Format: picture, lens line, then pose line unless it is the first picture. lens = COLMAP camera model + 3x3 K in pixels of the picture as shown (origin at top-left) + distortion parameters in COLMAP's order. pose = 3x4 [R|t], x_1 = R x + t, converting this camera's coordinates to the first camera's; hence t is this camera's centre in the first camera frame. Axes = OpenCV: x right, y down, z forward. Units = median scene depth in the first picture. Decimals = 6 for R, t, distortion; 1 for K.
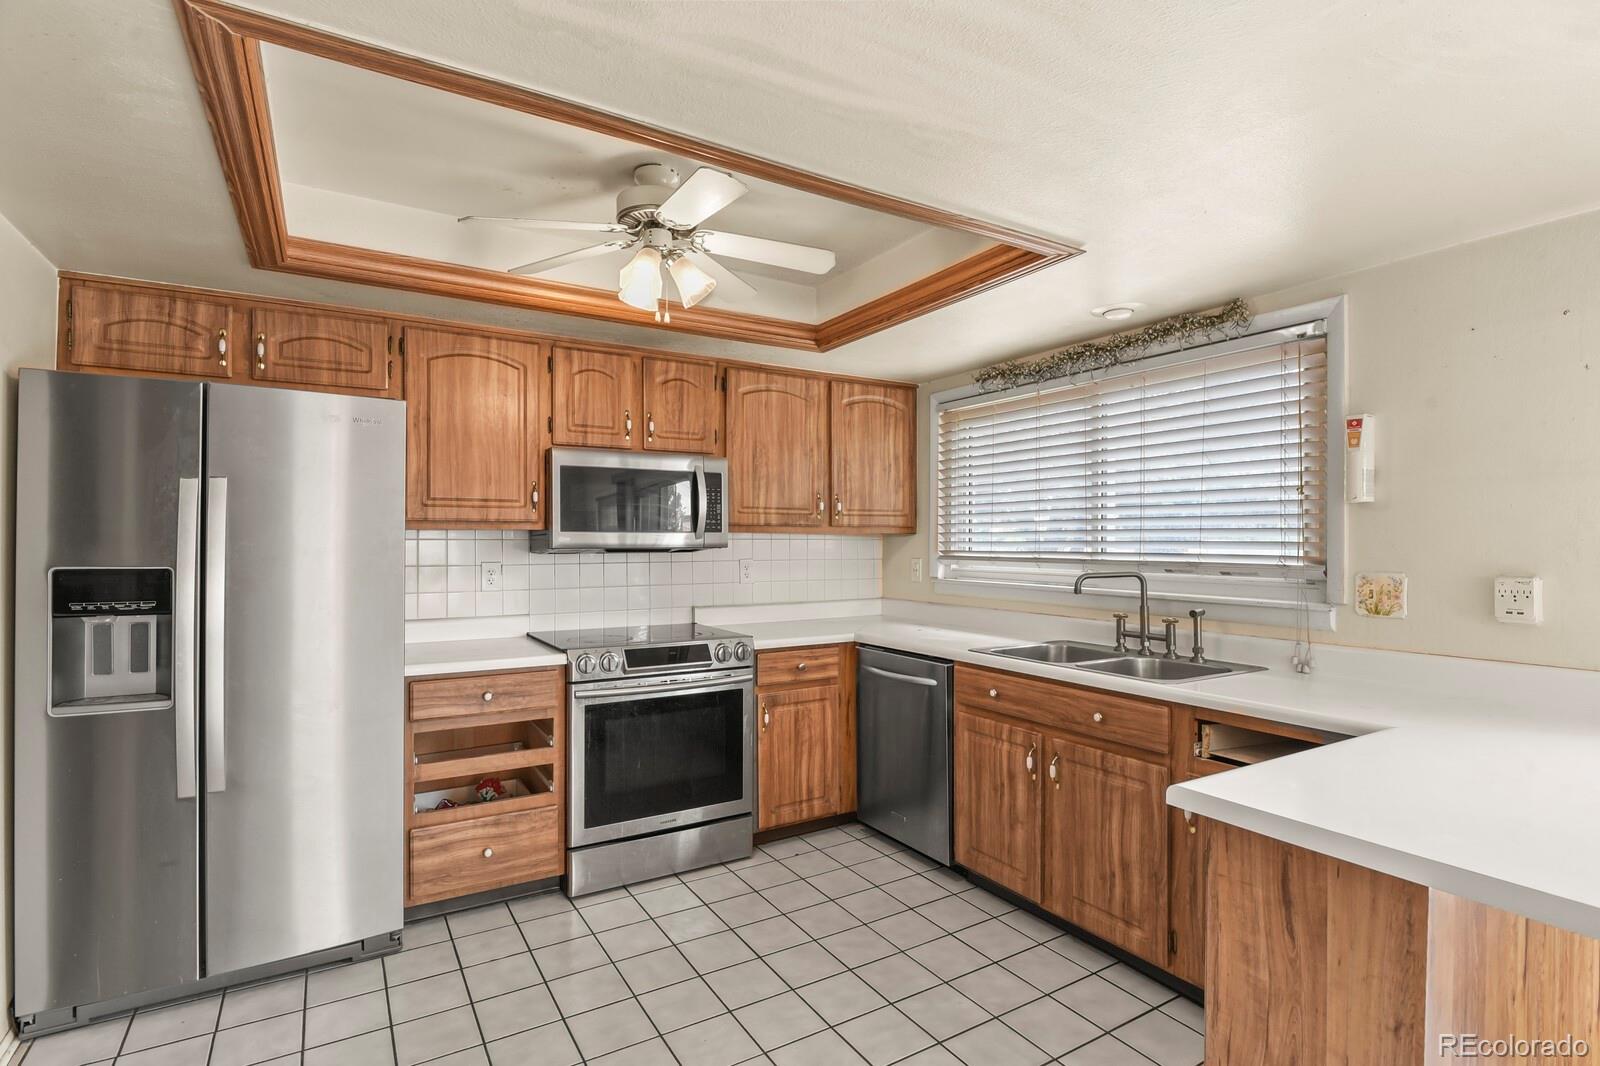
lens RADIAL K [[777.5, 0, 795.8], [0, 777.5, 538.9], [0, 0, 1]] dist [-0.006062, -0.006321]
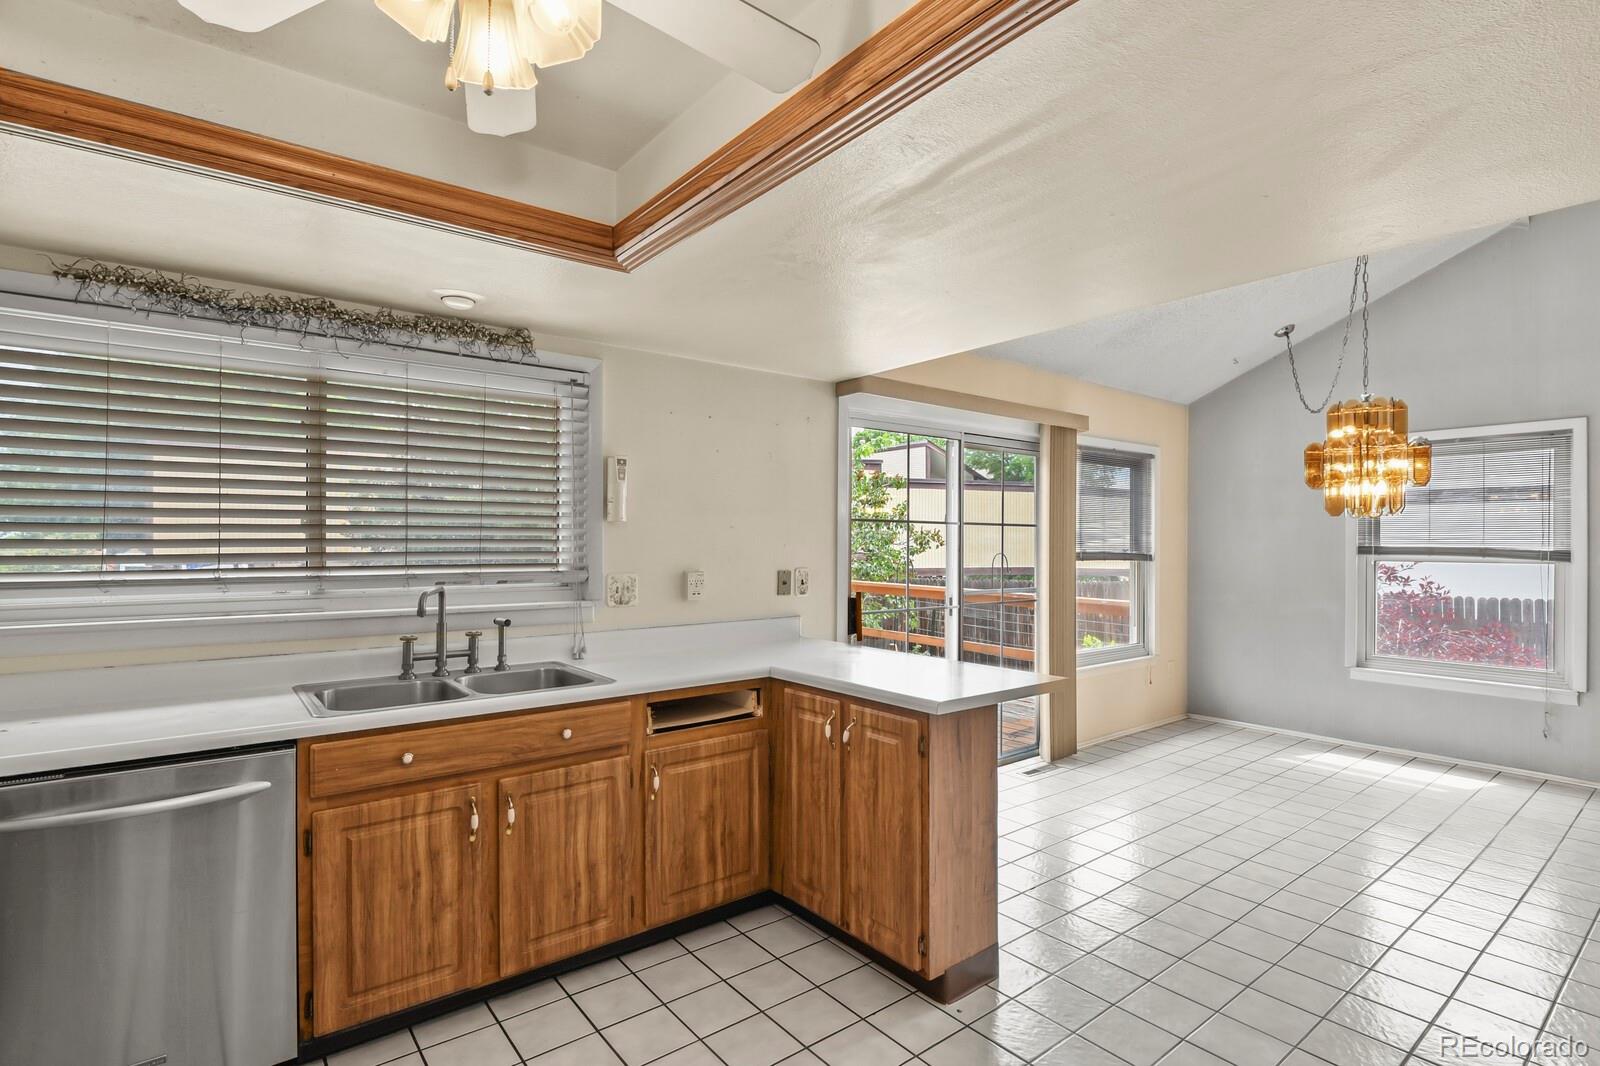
lens RADIAL K [[777.5, 0, 793.7], [0, 777.5, 543.9], [0, 0, 1]] dist [-0.006062, -0.006321]
pose [[-0.124483, -0.002062, 0.992220, -0.547551], [-0.002169, 0.999996, 0.001806, -0.010223], [-0.992219, -0.001927, -0.124487, 0.746165]]
